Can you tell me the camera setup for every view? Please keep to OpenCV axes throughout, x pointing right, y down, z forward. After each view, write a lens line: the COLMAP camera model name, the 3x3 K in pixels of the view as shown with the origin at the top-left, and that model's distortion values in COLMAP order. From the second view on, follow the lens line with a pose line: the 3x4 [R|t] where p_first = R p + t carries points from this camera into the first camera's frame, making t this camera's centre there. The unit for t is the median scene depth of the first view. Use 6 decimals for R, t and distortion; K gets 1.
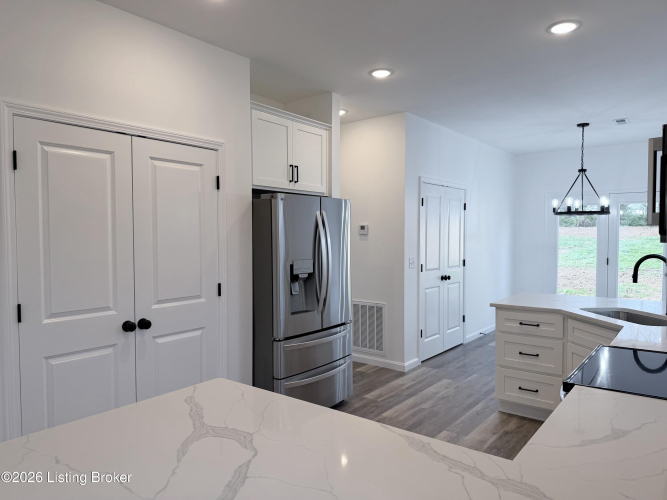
lens RADIAL K [[468.4, 0, 333.5], [0, 468.4, 250.0], [0, 0, 1]] dist [0.060922, -0.088437]
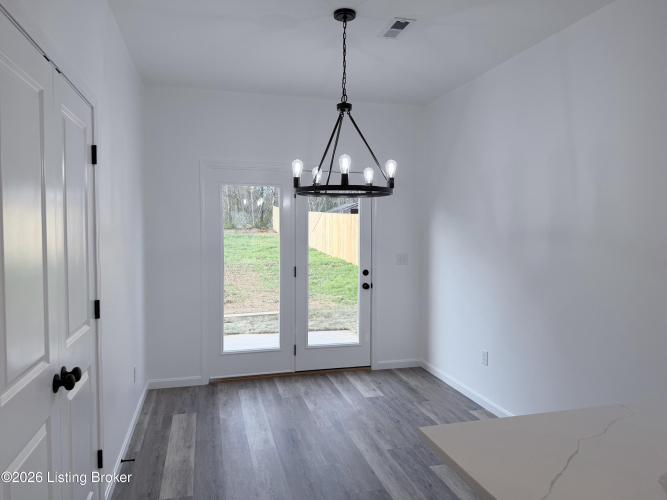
lens RADIAL K [[468.4, 0, 333.5], [0, 468.4, 250.0], [0, 0, 1]] dist [0.060922, -0.088437]
pose [[0.593377, -0.034916, 0.804167, 0.158312], [0.020287, 0.999390, 0.028423, -0.043204], [-0.804669, -0.000552, 0.593723, 1.074035]]
